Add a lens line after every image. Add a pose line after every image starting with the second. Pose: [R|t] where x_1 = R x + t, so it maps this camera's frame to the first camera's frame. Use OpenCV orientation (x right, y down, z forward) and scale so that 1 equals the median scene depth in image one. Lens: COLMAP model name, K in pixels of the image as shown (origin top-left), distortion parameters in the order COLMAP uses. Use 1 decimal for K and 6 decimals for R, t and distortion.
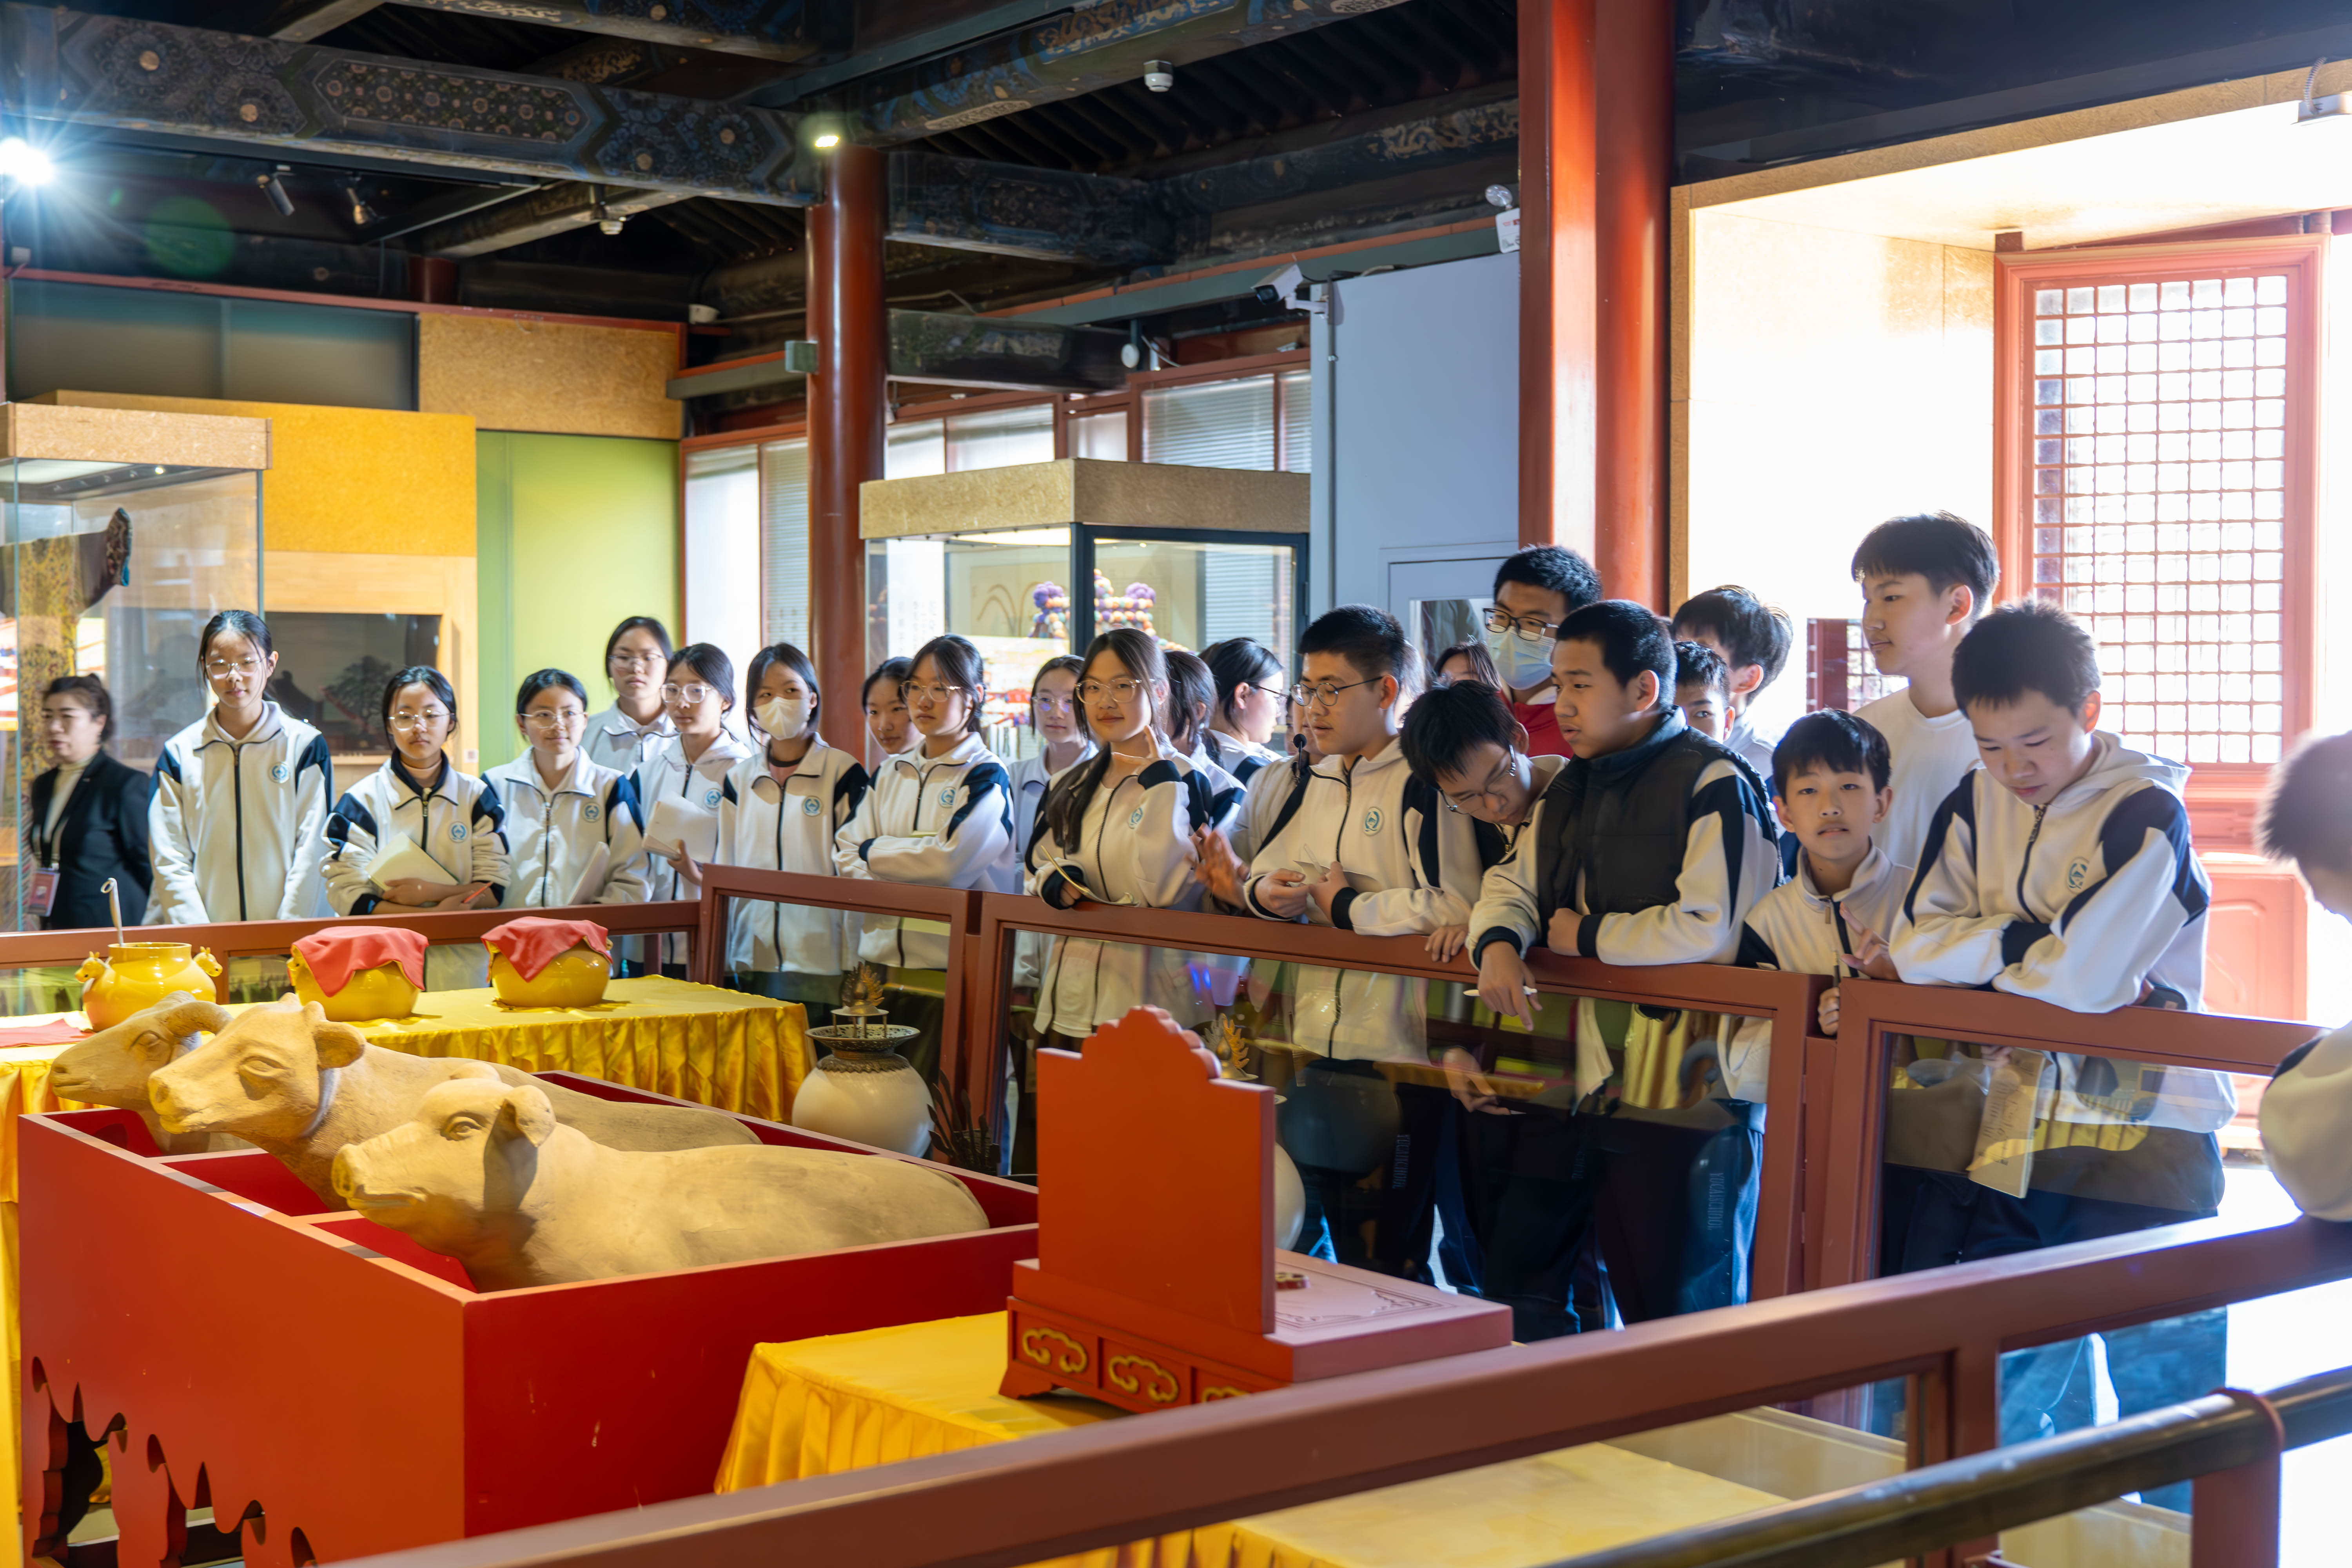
lens RADIAL K [[2888.9, 0, 1176.0], [0, 2888.9, 784.0], [0, 0, 1]] dist [-0.003820, 0.031158]
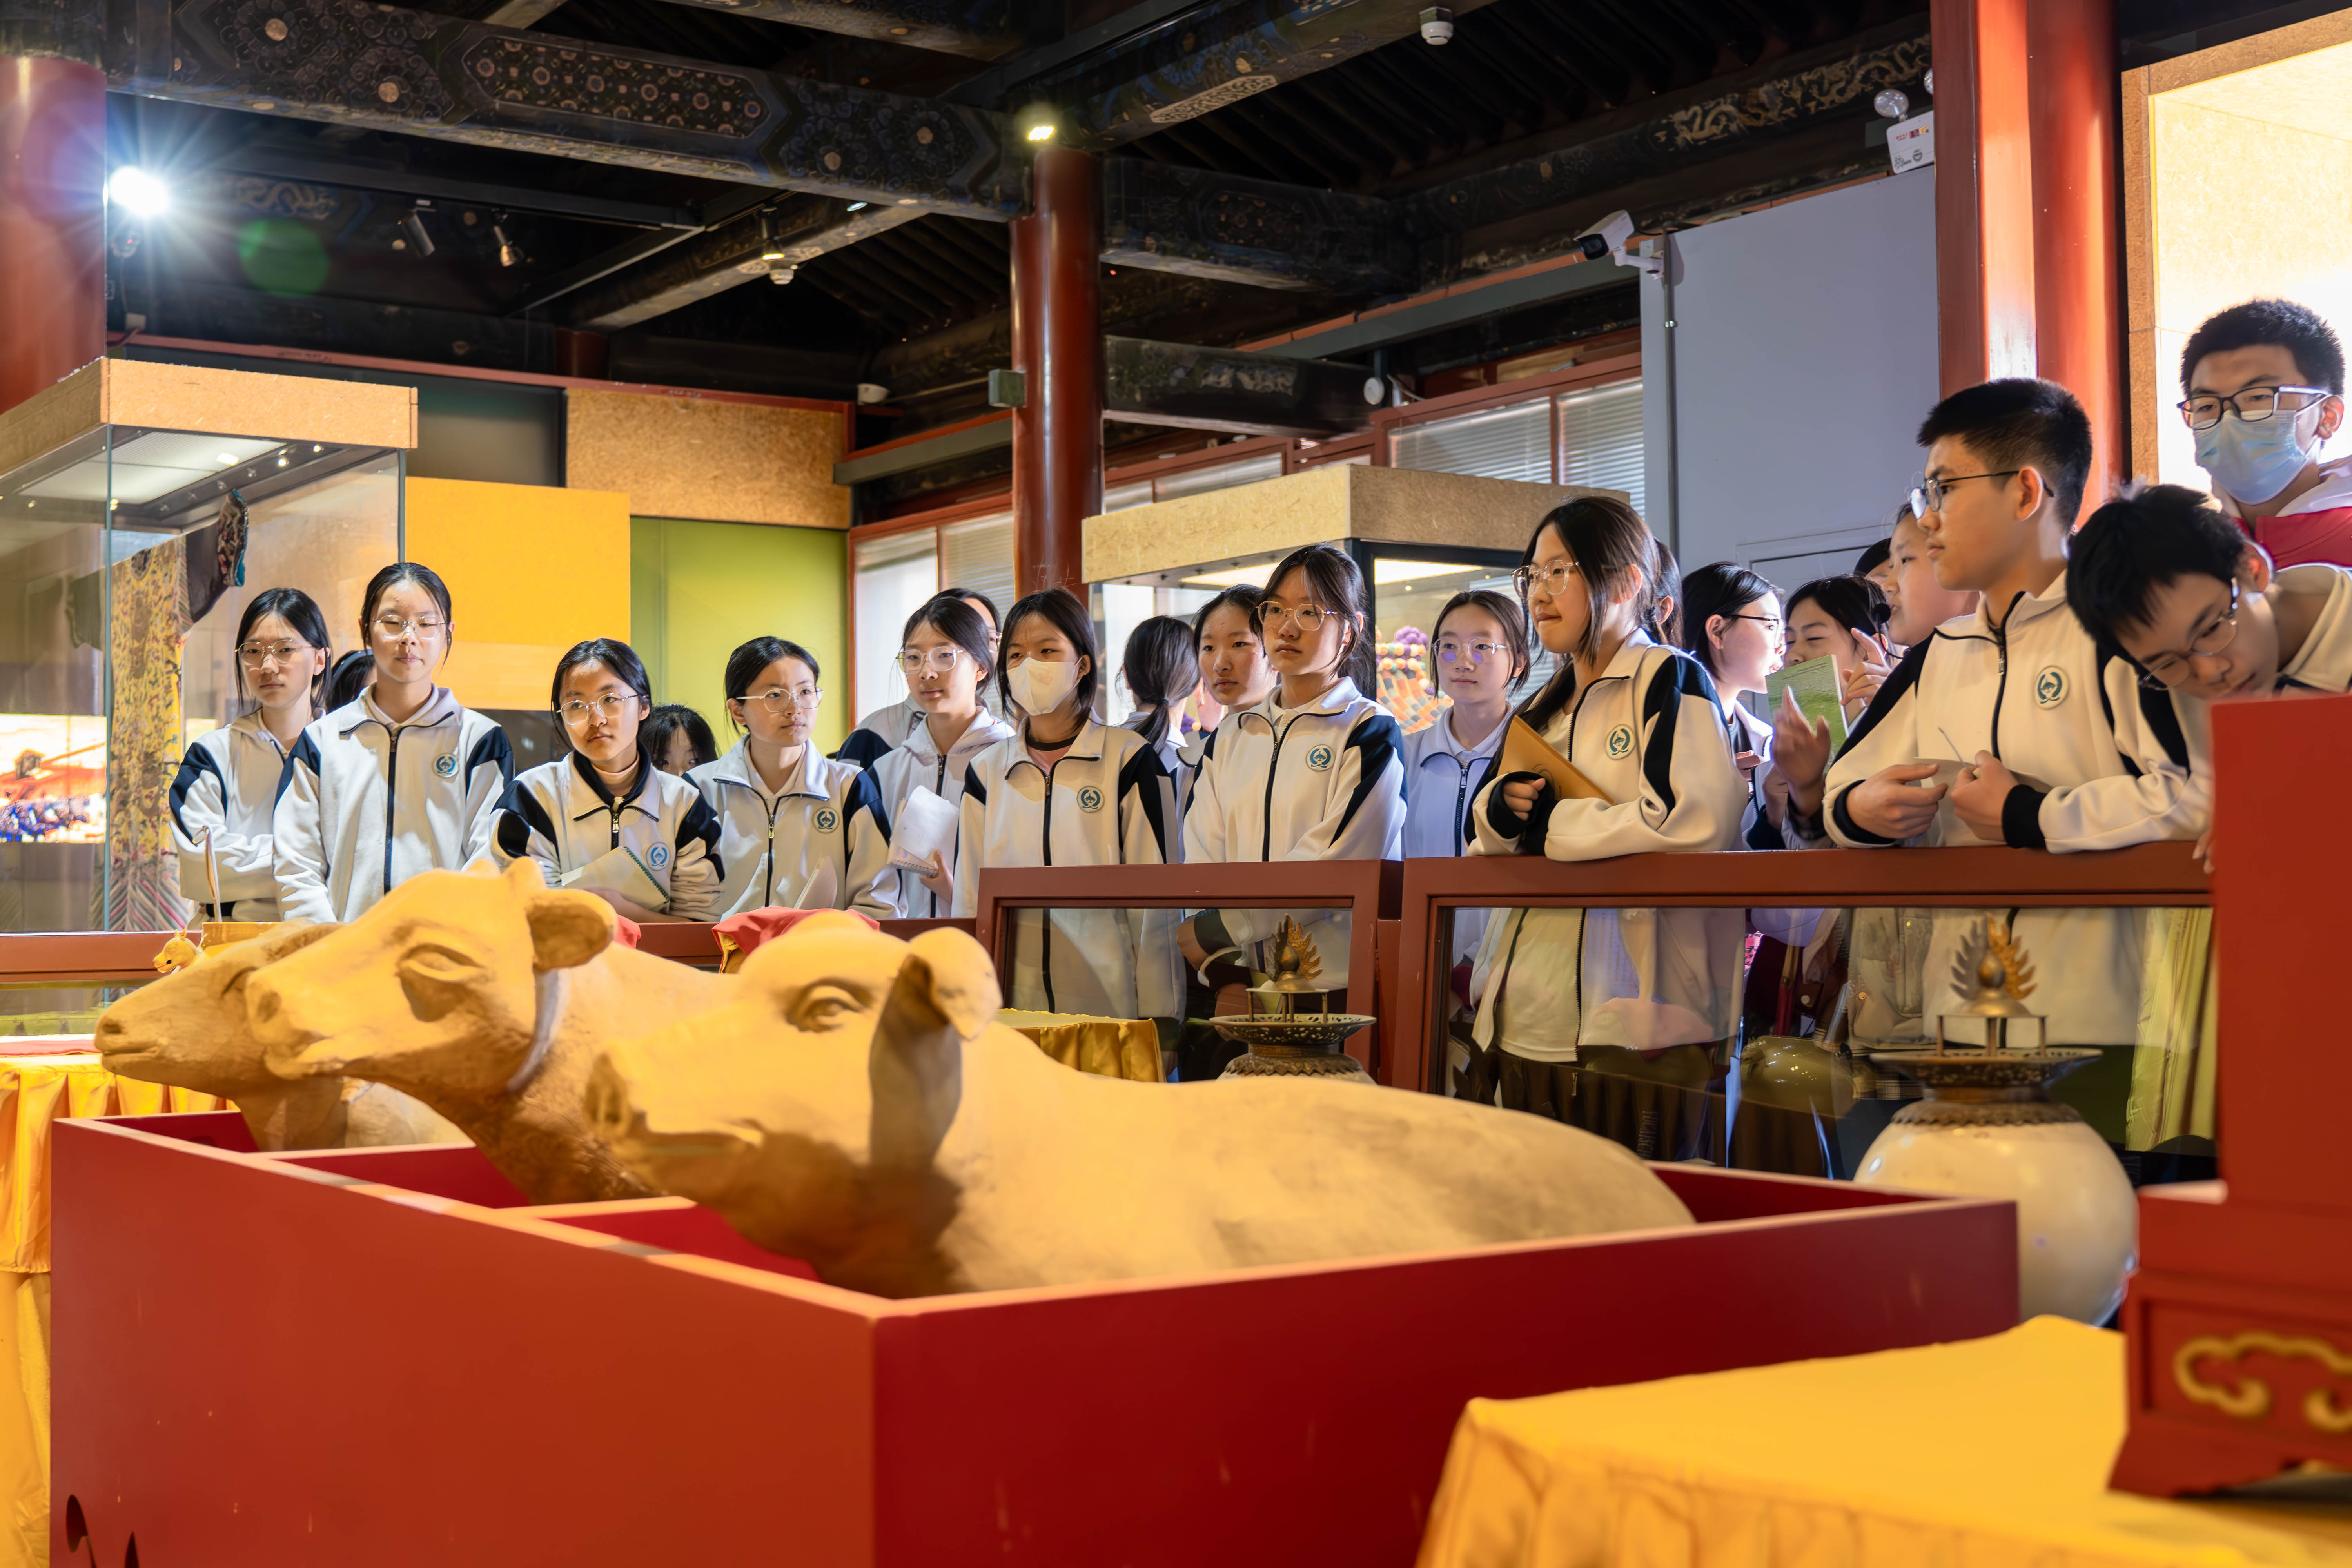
lens RADIAL K [[2888.9, 0, 1176.0], [0, 2888.9, 784.0], [0, 0, 1]] dist [-0.003820, 0.031158]
pose [[0.999198, -0.012947, -0.037890, -0.049670], [0.010310, 0.997565, -0.068978, 0.035069], [0.038691, 0.068532, 0.996898, 0.144384]]
